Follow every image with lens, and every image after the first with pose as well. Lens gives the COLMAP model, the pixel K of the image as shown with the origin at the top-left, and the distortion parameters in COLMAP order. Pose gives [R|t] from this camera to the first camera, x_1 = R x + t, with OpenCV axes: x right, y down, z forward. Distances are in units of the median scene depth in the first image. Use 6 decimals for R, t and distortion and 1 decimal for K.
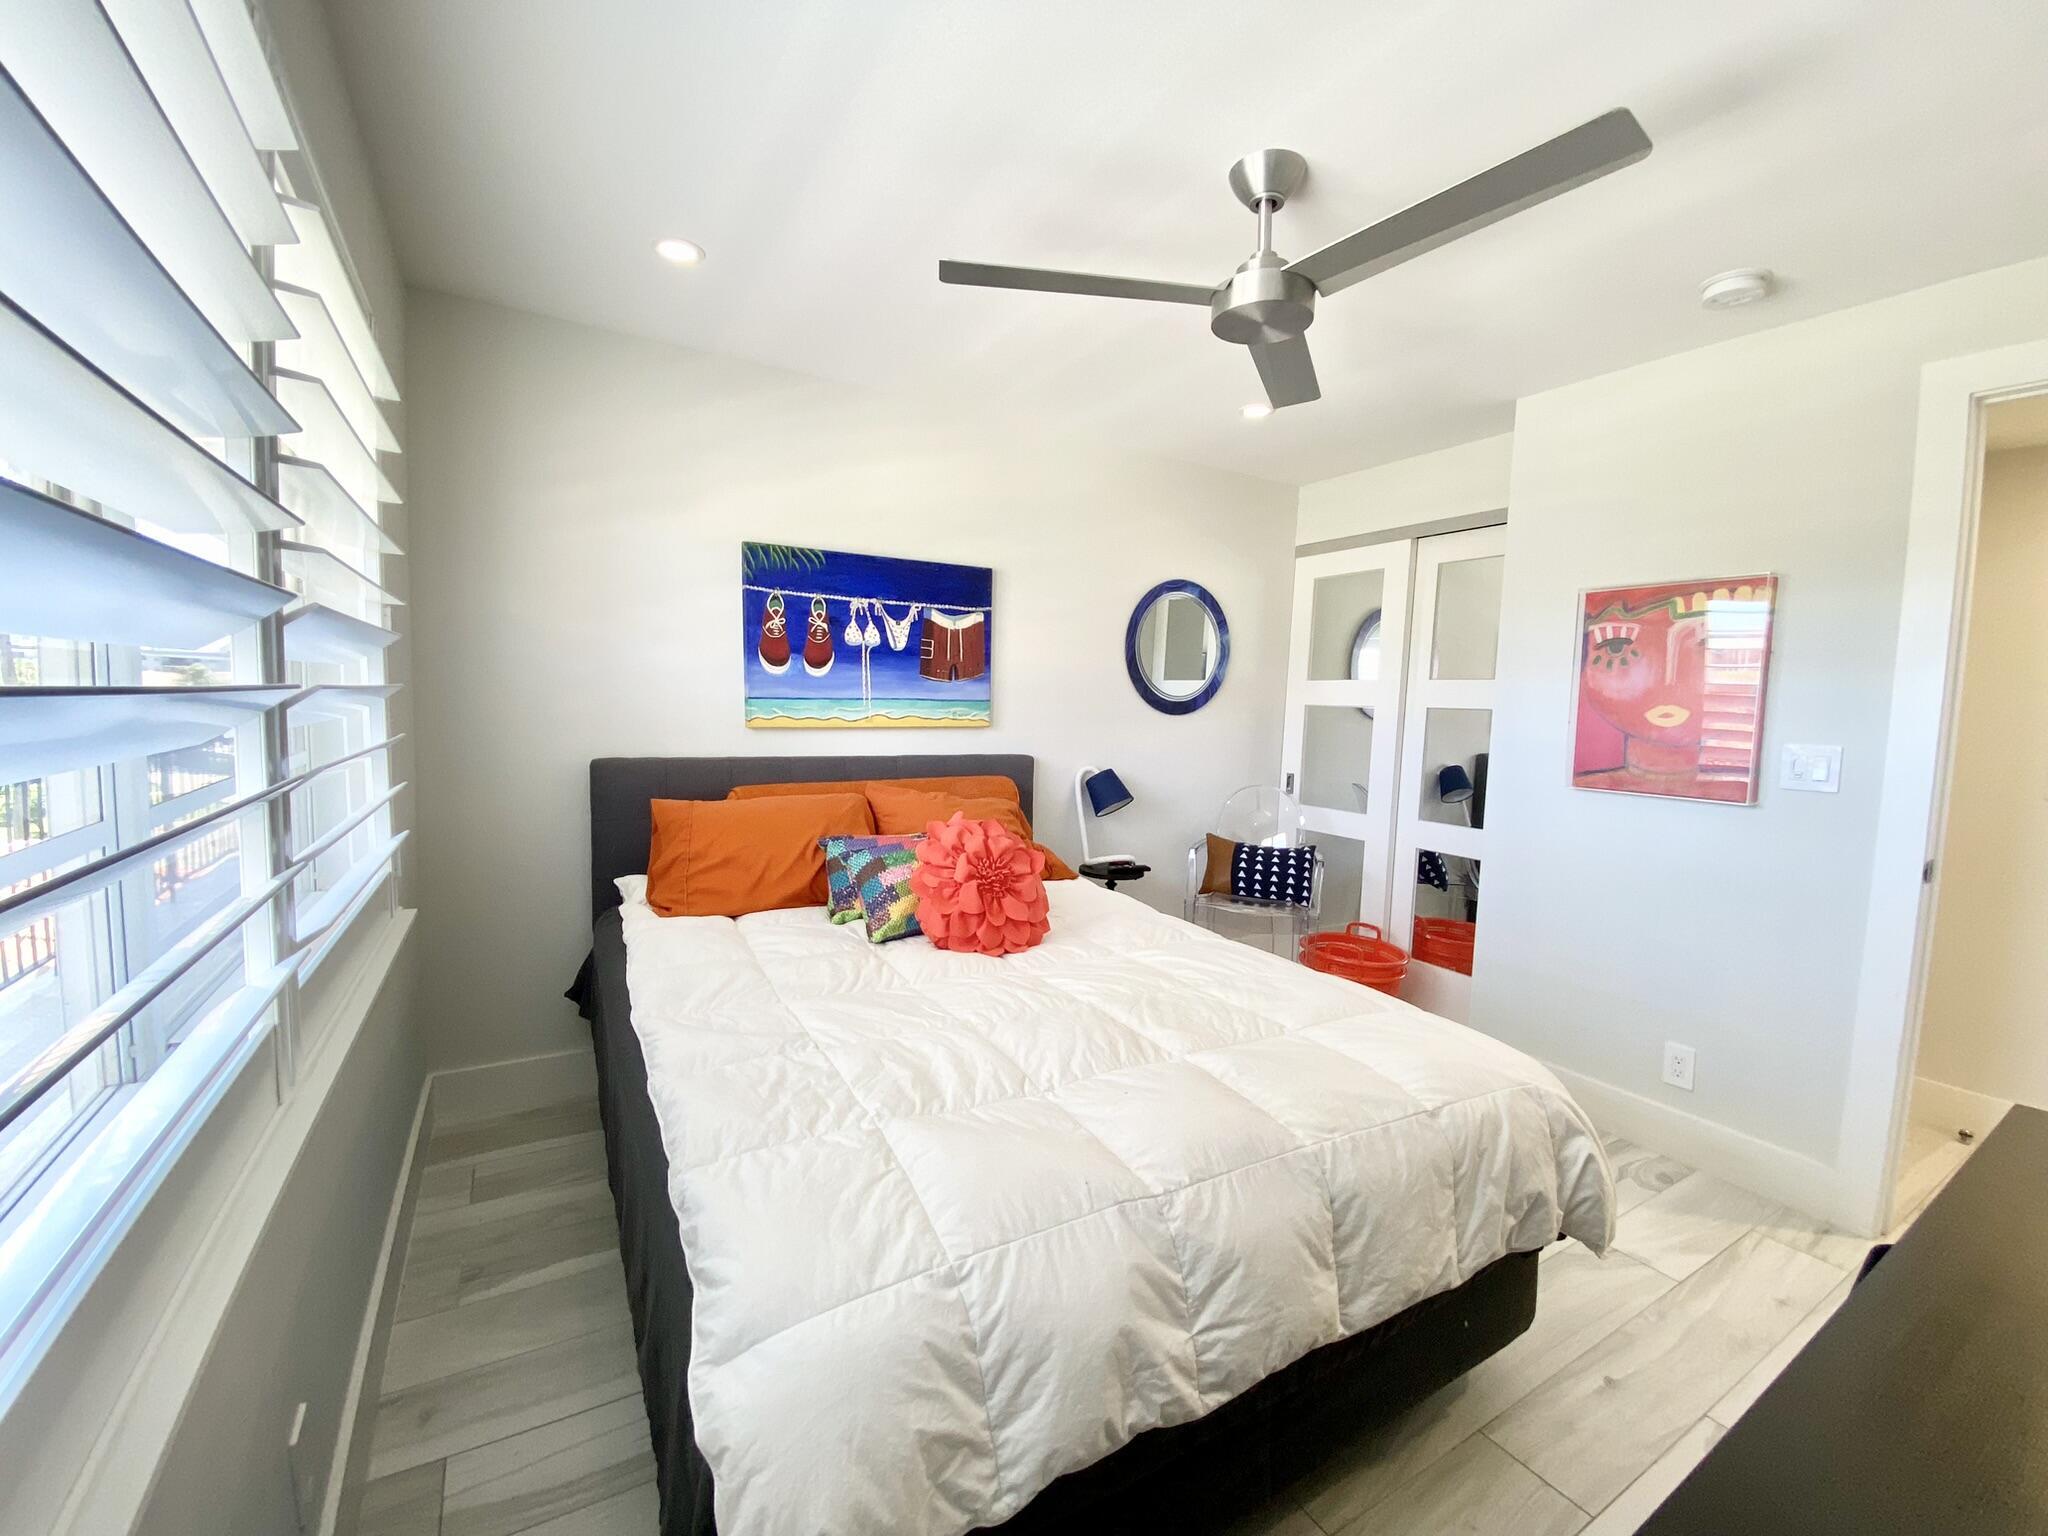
lens RADIAL K [[827.9, 0, 1016.2], [0, 827.9, 767.6], [0, 0, 1]] dist [0.017126, -0.015723]
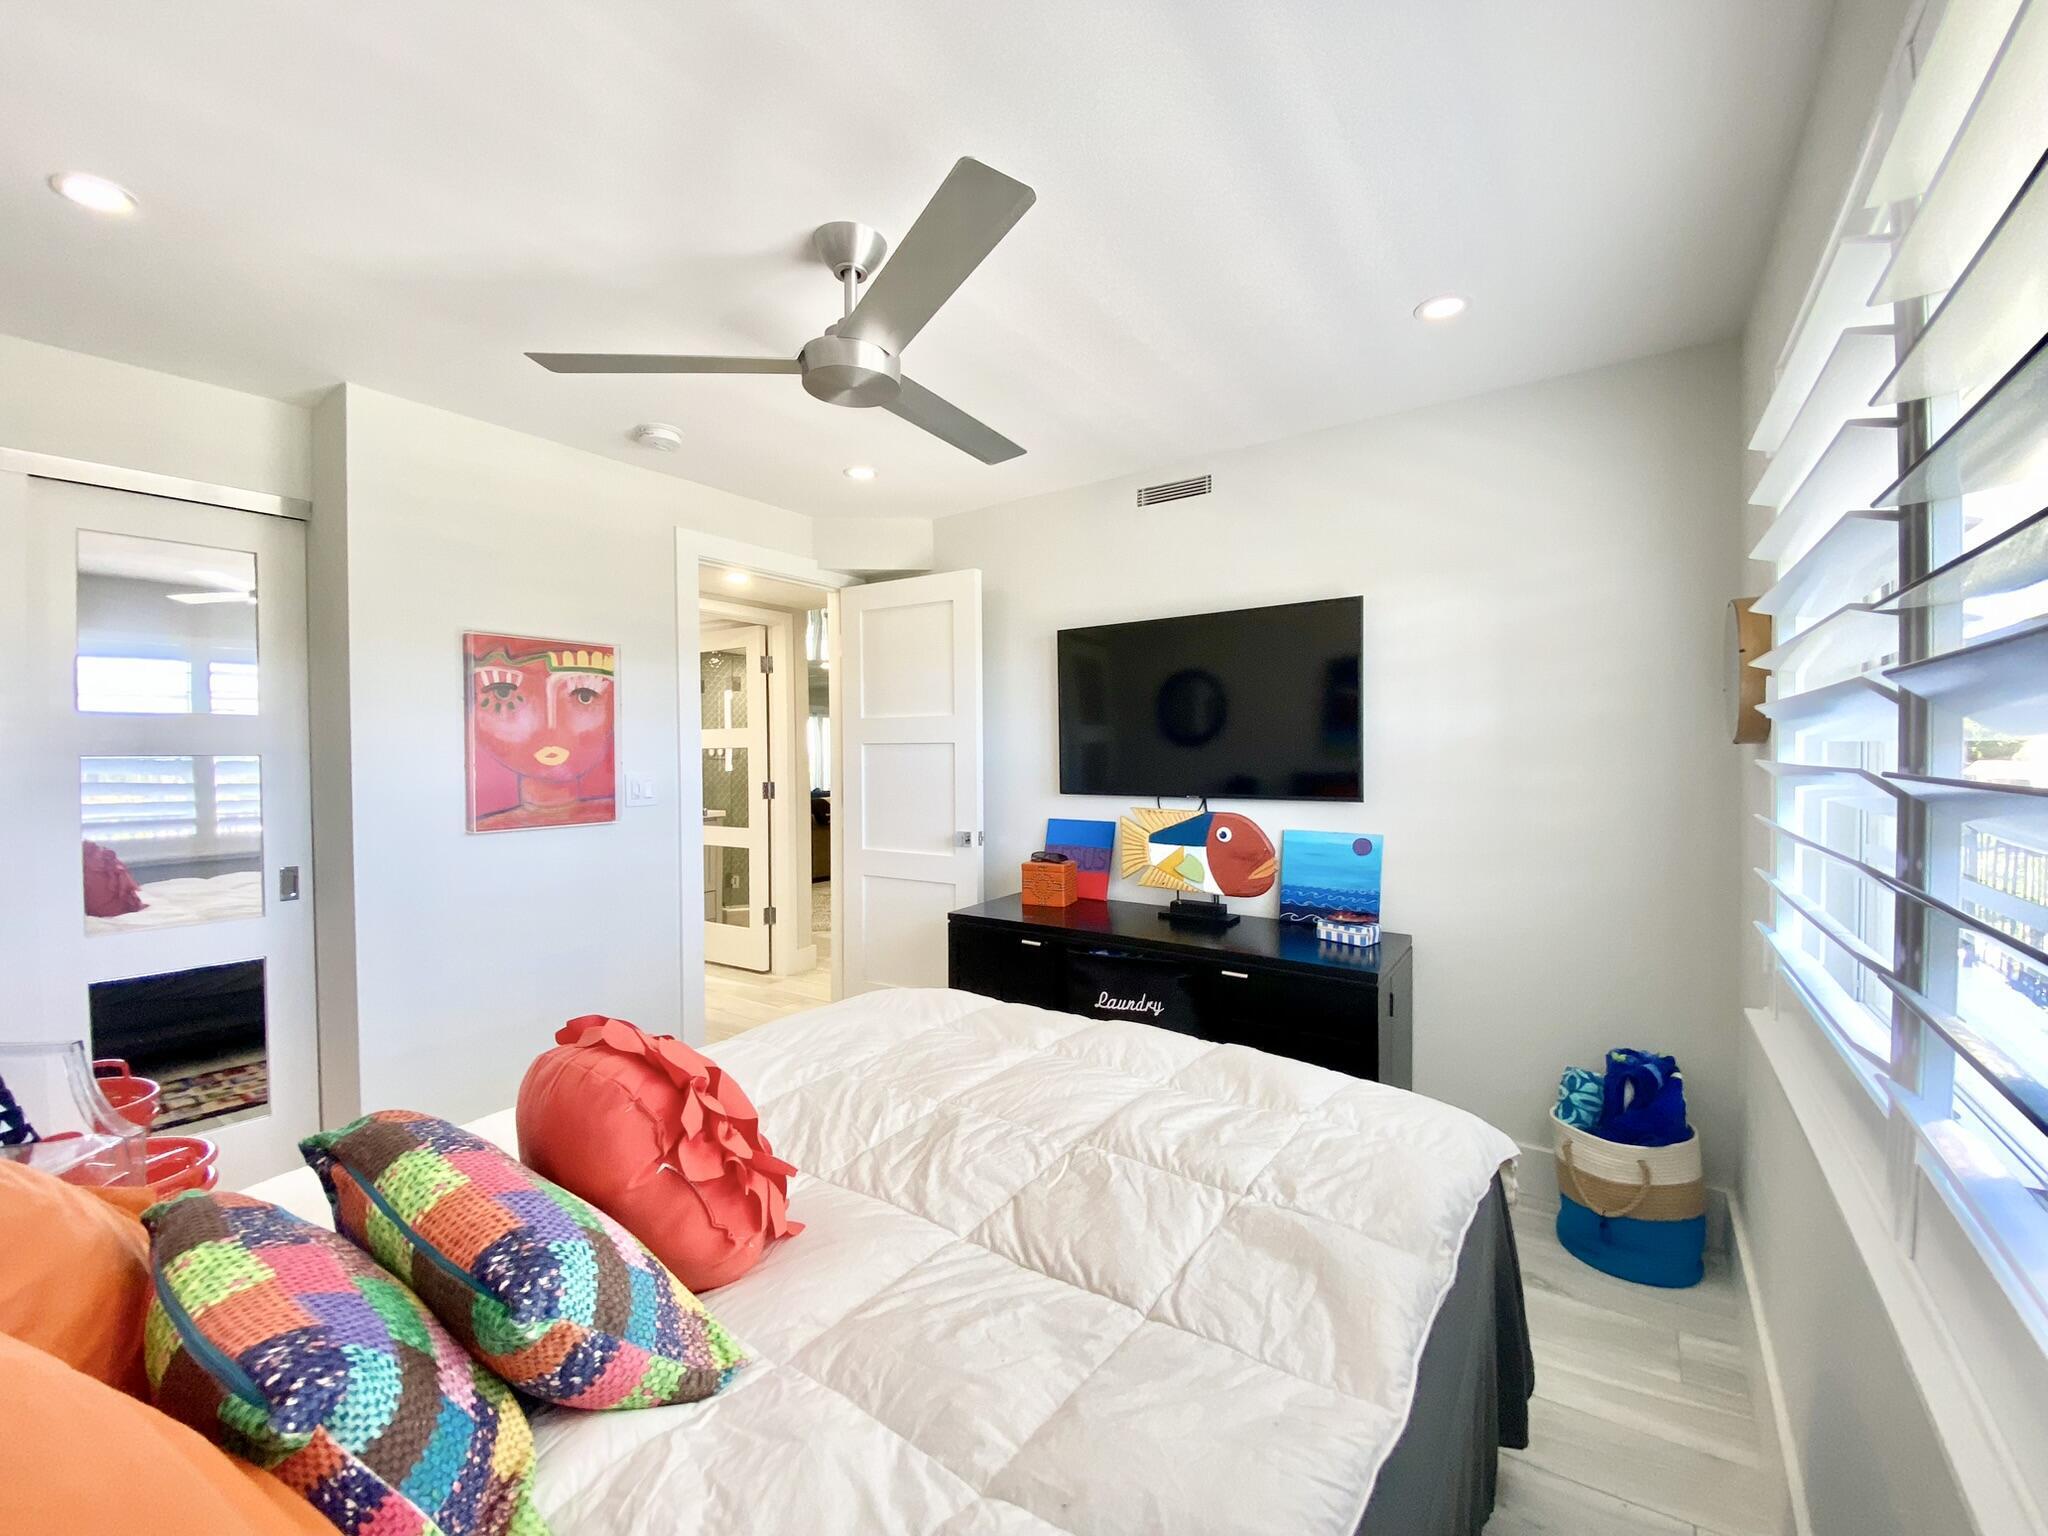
lens RADIAL K [[827.9, 0, 1022.3], [0, 827.9, 766.8], [0, 0, 1]] dist [0.017126, -0.015723]
pose [[-0.414839, -0.047666, 0.908646, -1.004868], [0.068255, 0.994183, 0.083315, -0.190421], [-0.907331, 0.096582, -0.409172, 1.718515]]
